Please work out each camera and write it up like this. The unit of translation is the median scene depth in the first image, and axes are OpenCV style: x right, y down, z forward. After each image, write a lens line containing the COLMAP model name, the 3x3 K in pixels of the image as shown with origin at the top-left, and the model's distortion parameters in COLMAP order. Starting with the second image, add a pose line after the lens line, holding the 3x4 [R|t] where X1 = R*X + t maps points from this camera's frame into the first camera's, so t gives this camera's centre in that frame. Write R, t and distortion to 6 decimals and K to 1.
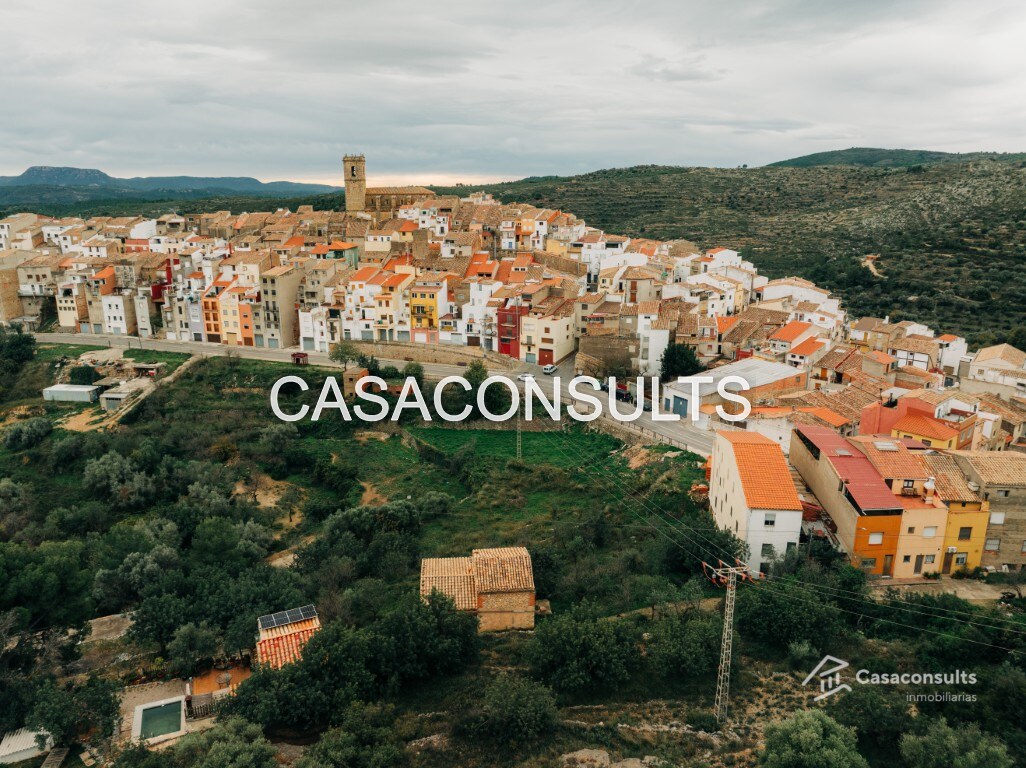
lens RADIAL K [[721.7, 0, 513.0], [0, 721.7, 384.0], [0, 0, 1]] dist [-0.043570, -0.001644]
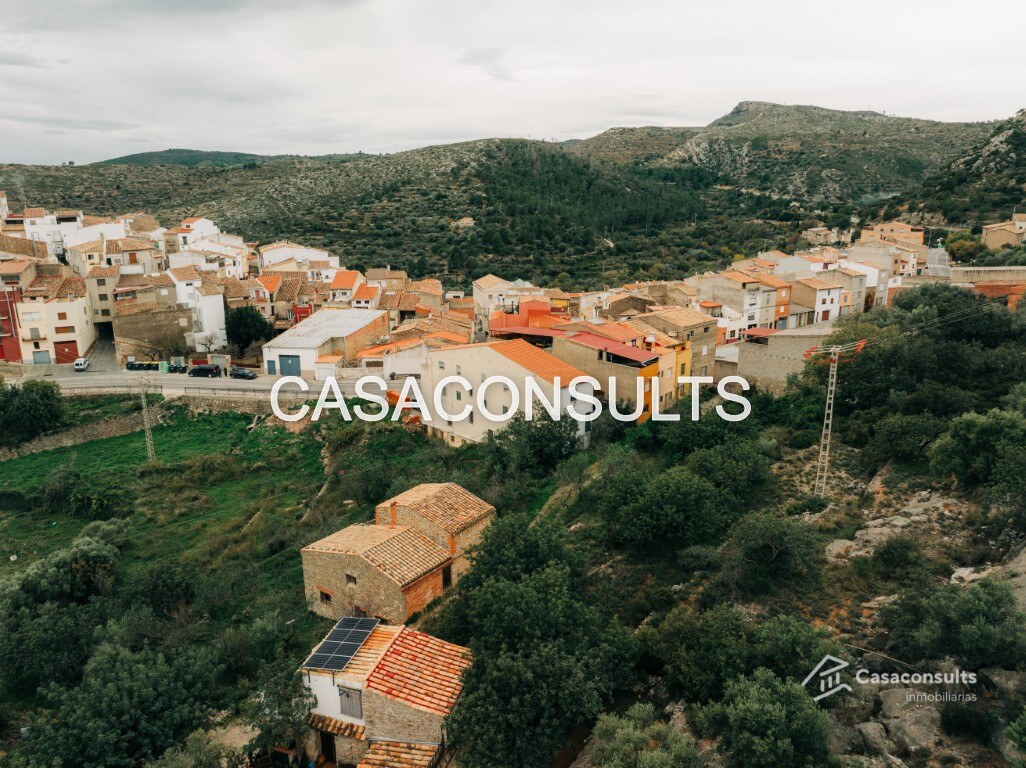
lens RADIAL K [[721.7, 0, 513.0], [0, 721.7, 384.0], [0, 0, 1]] dist [-0.043570, -0.001644]
pose [[0.642573, -0.197271, 0.740394, -0.167397], [0.202327, 0.975677, 0.084364, 0.022337], [-0.739029, 0.095591, 0.666858, 0.122629]]
